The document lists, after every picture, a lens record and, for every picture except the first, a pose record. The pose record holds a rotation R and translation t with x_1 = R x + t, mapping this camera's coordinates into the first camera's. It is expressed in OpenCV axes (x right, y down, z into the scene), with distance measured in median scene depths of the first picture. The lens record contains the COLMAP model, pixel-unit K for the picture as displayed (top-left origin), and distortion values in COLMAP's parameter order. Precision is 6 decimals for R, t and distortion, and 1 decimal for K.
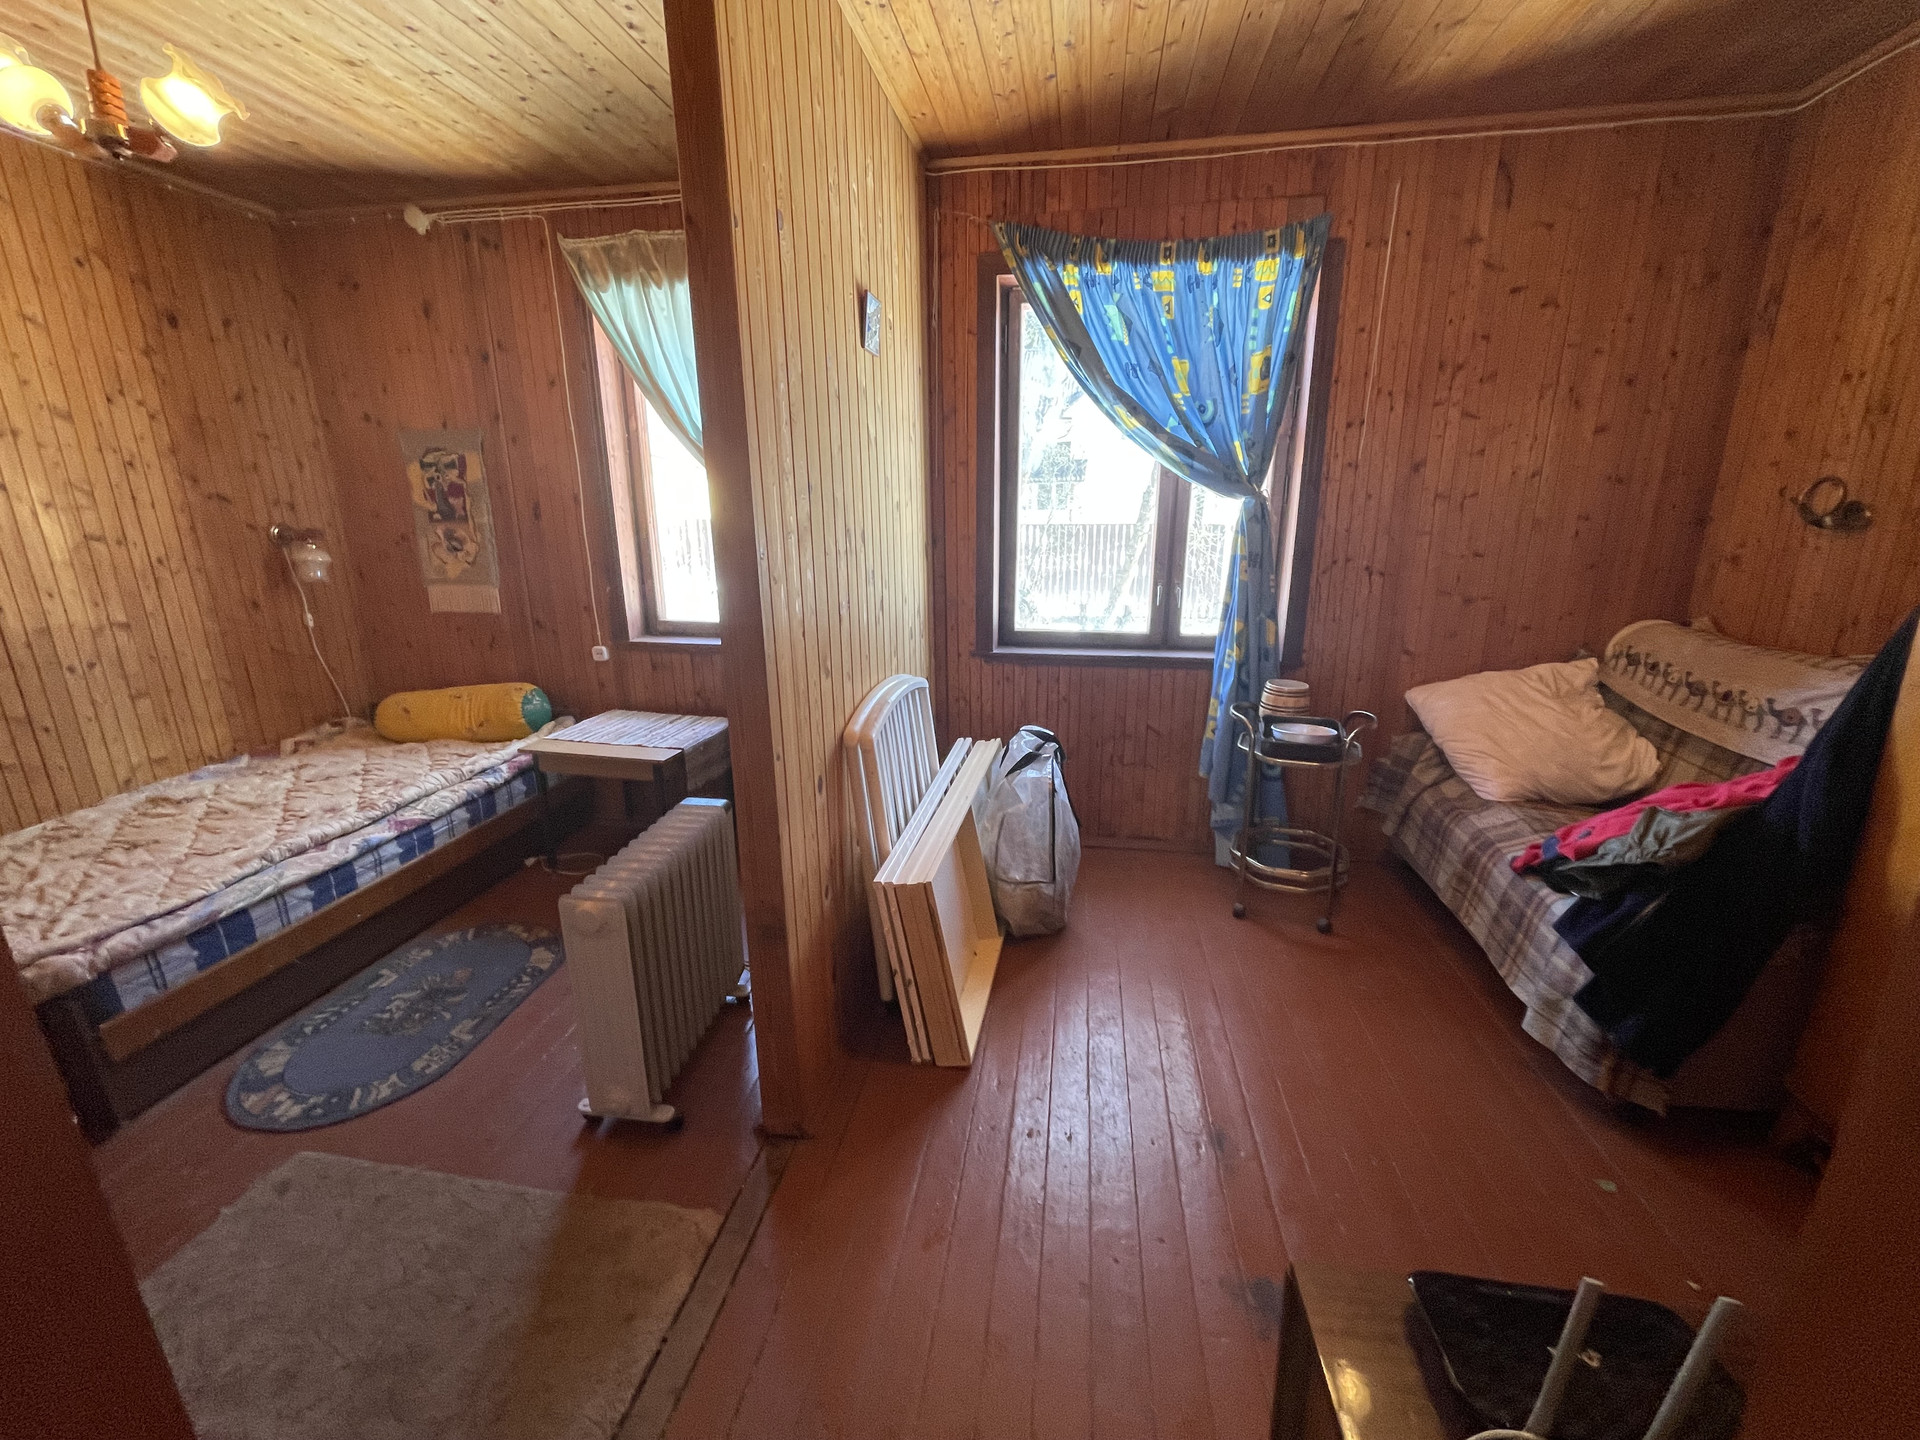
lens RADIAL K [[776.6, 0, 962.1], [0, 776.6, 716.0], [0, 0, 1]] dist [0.001581, 0.001259]
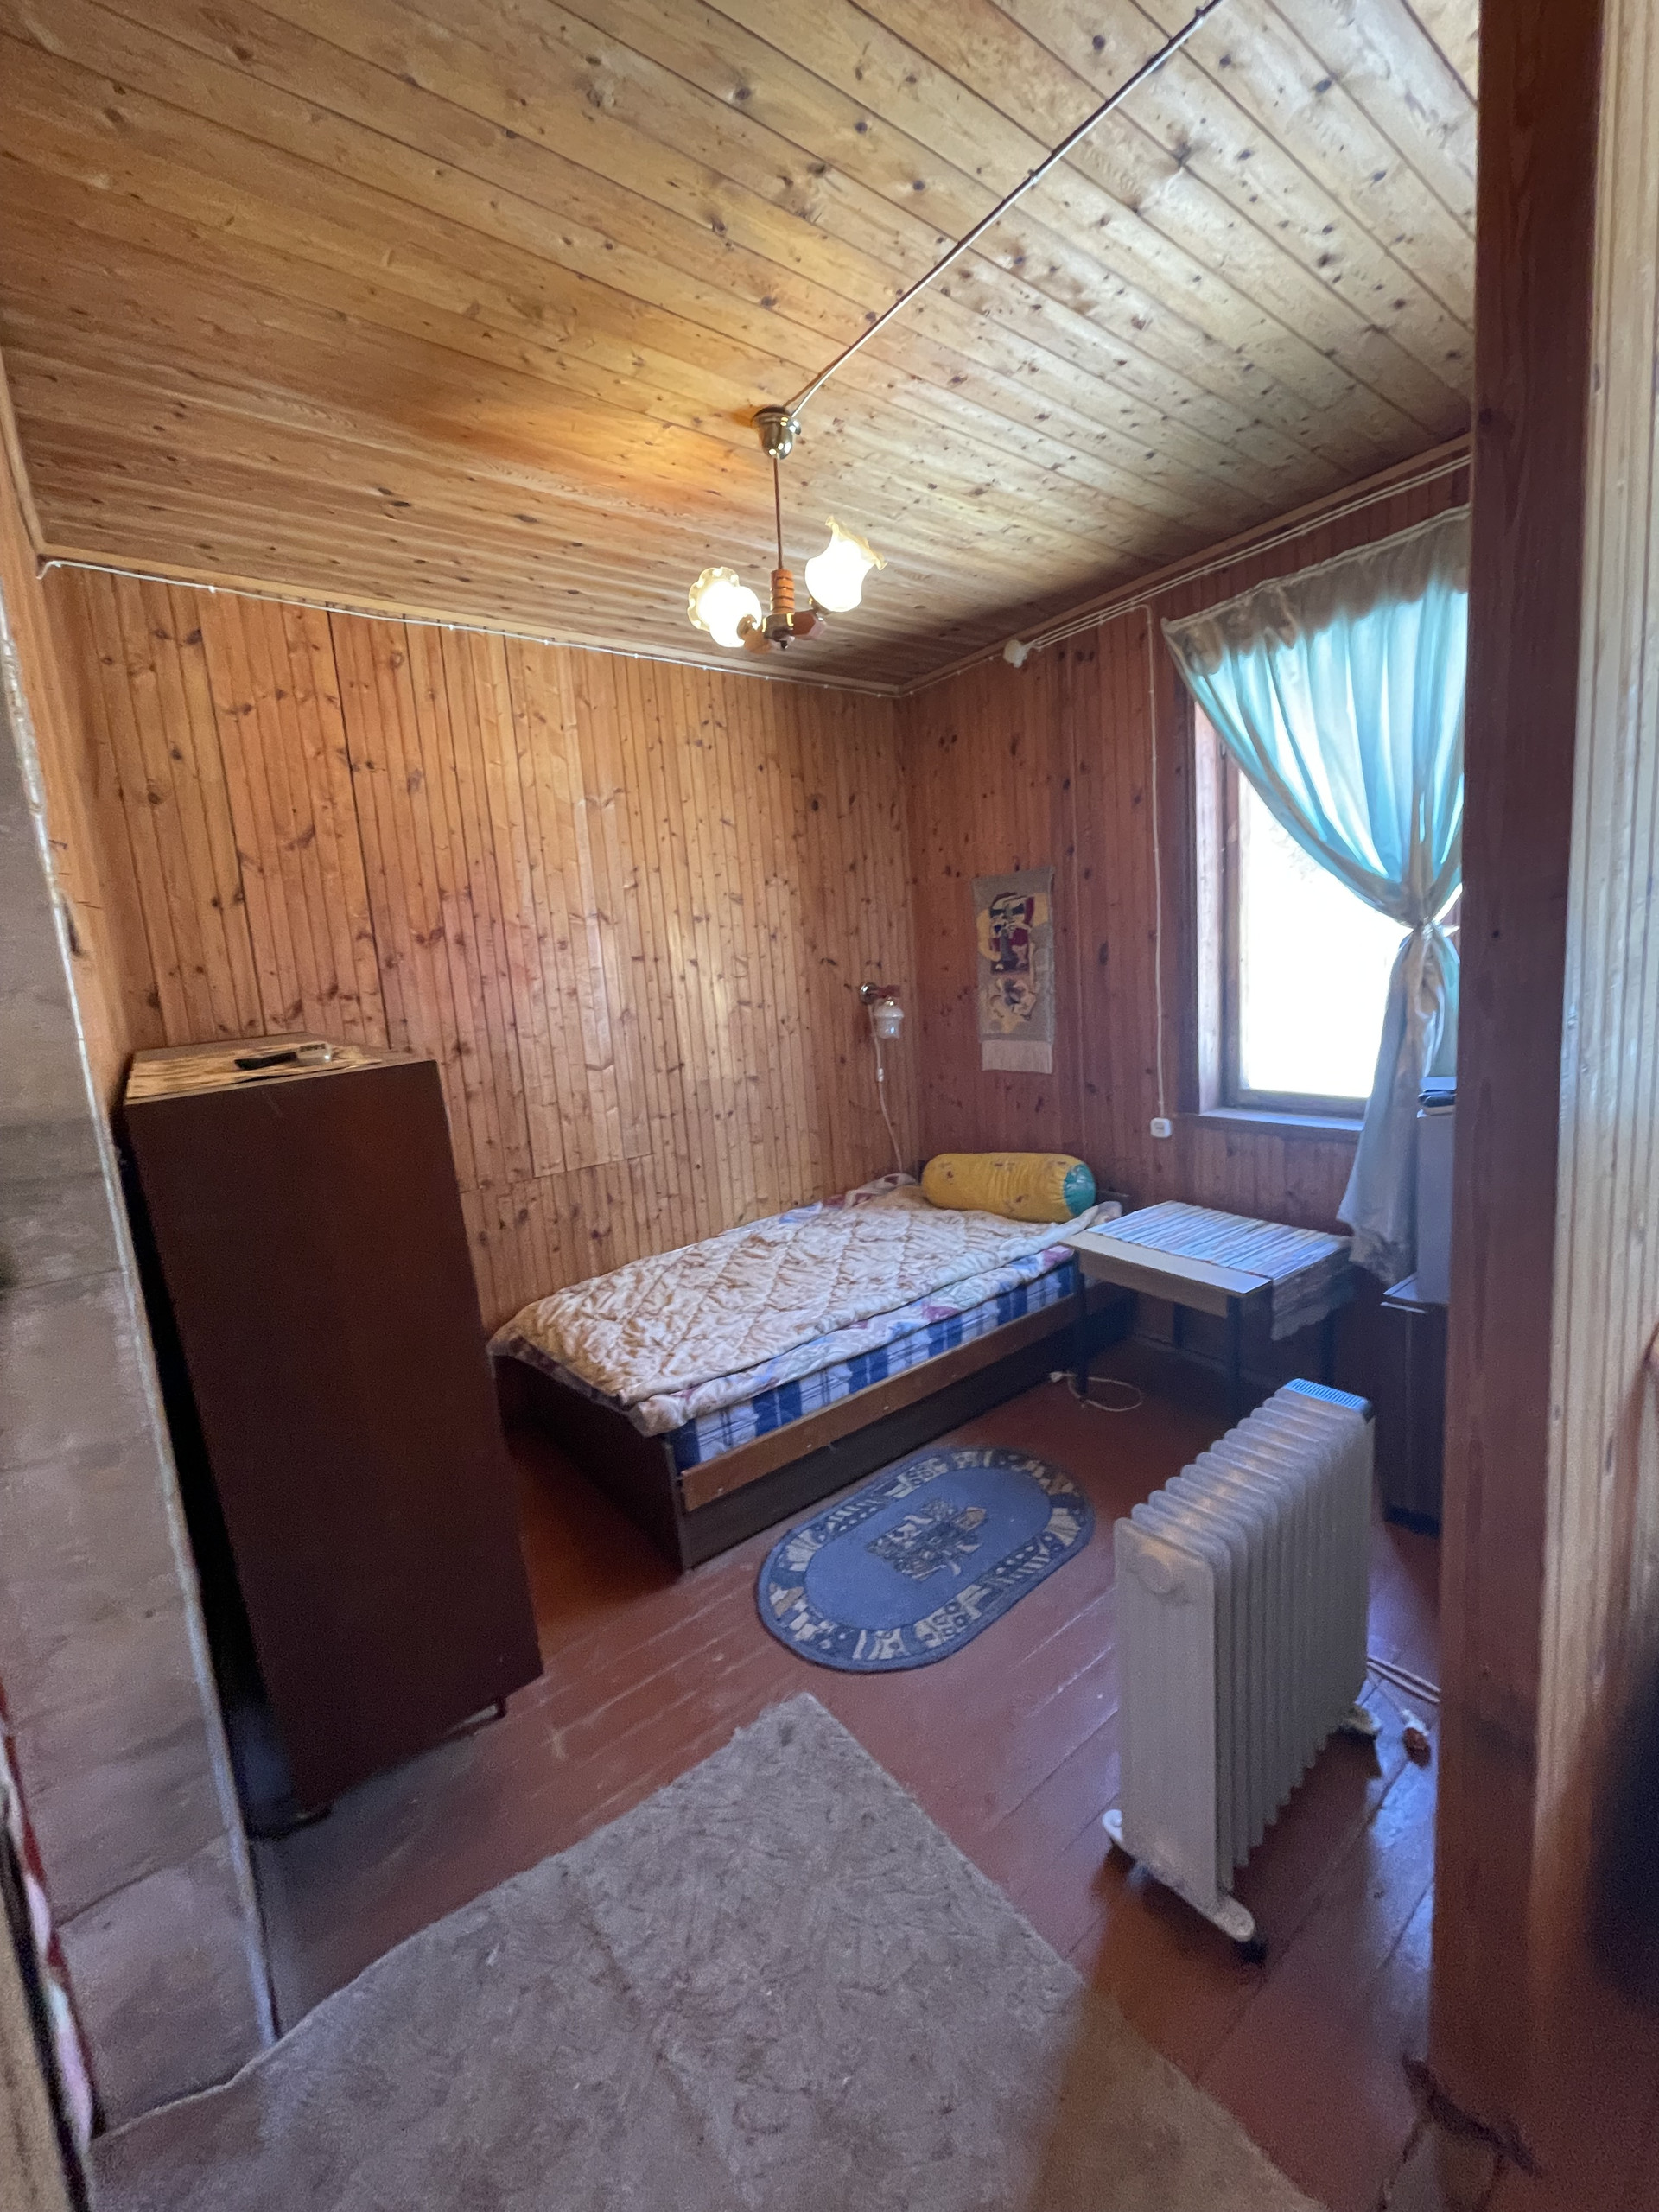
lens RADIAL K [[892.9, 0, 815.7], [0, 892.9, 1103.6], [0, 0, 1]] dist [-0.004901, 0.000883]
pose [[0.717384, 0.053075, -0.694653, -0.127406], [-0.108758, 0.993401, -0.036417, -0.047752], [0.688137, 0.101674, 0.718422, 0.155581]]
